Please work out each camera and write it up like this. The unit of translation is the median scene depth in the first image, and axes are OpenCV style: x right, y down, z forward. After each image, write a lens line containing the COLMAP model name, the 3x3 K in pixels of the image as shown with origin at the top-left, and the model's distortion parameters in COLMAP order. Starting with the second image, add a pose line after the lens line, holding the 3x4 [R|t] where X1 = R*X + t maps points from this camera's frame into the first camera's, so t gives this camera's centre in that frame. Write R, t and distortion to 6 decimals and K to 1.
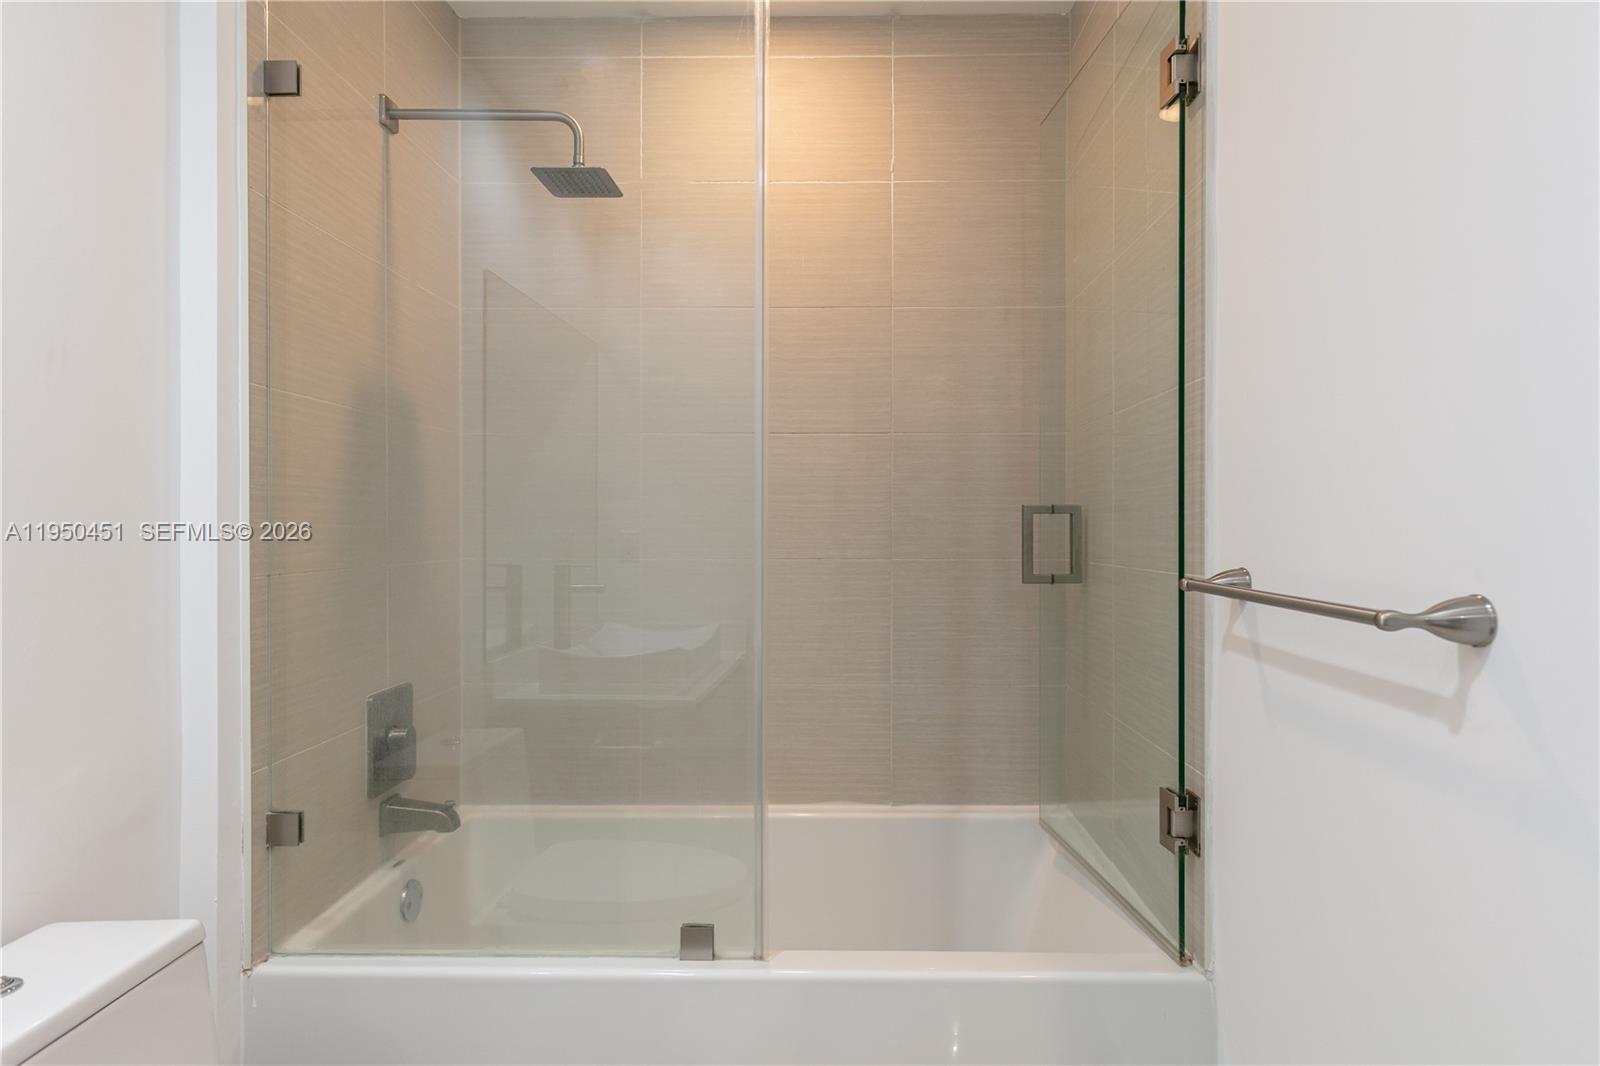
lens RADIAL K [[865.4, 0, 806.3], [0, 865.4, 528.0], [0, 0, 1]] dist [0.003470, -0.000830]
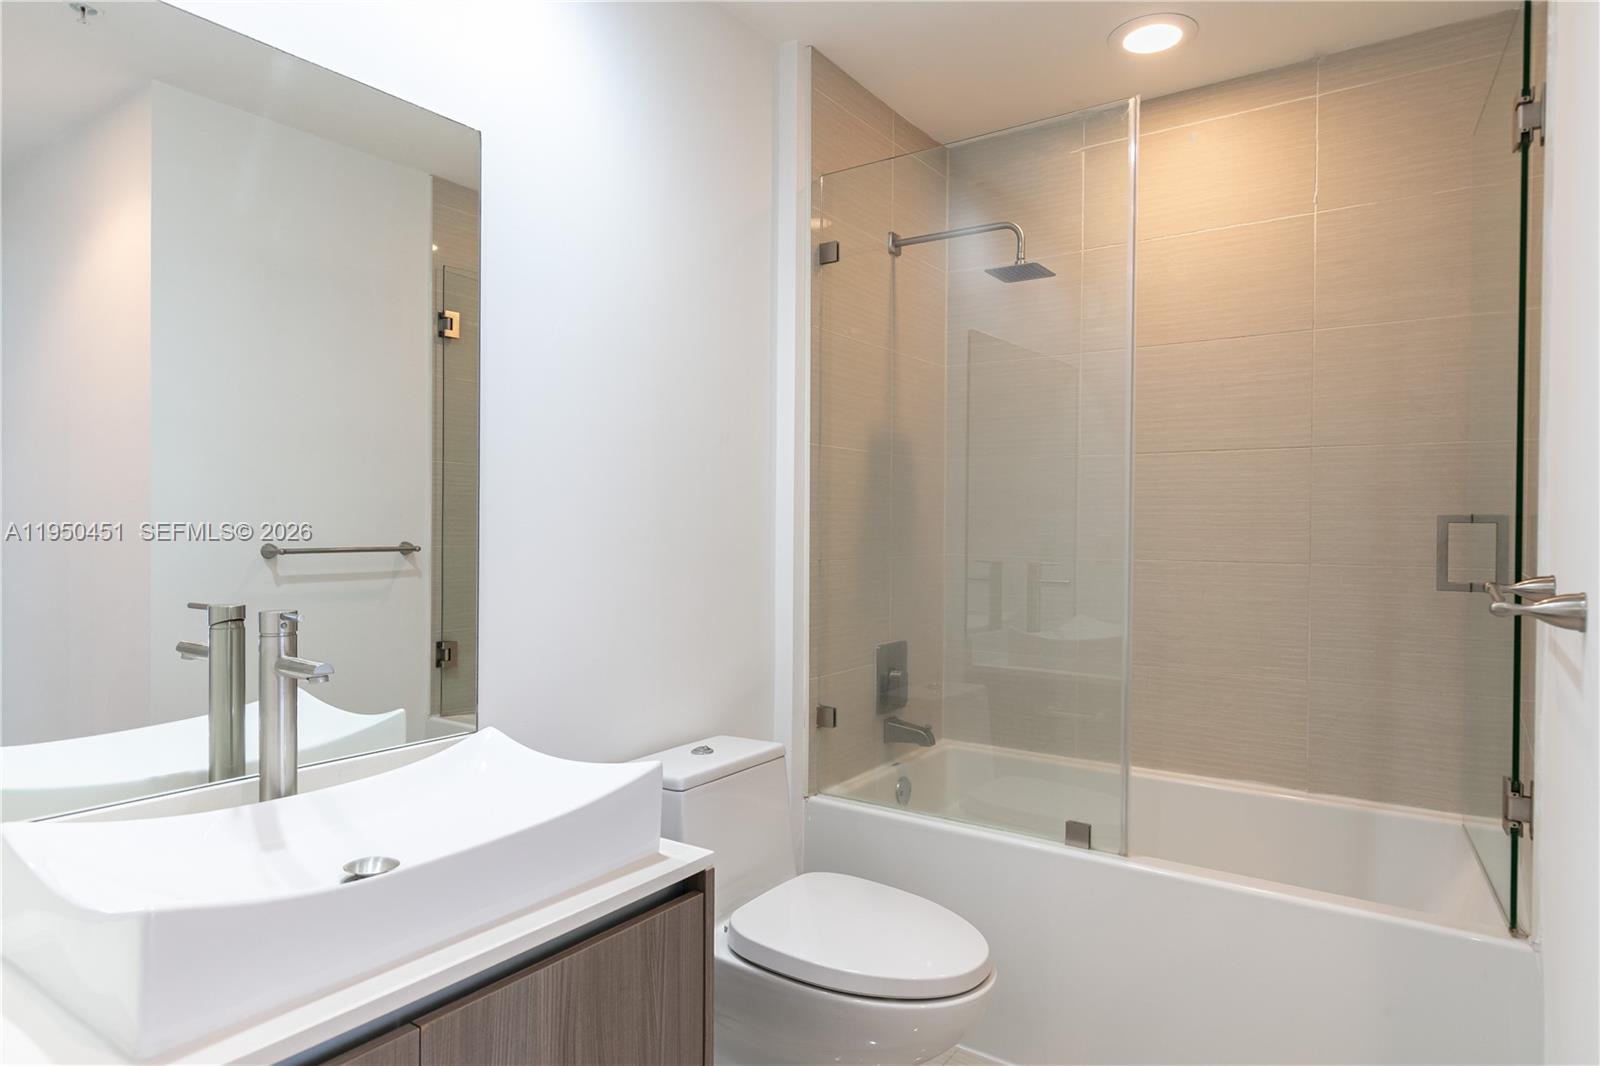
lens RADIAL K [[927.1, 0, 792.0], [0, 927.1, 529.7], [0, 0, 1]] dist [0.000627, -0.000178]
pose [[0.823634, 0.008337, -0.567060, 0.261878], [-0.008224, 0.999962, 0.002757, -0.005613], [0.567061, 0.002393, 0.823672, -0.374303]]
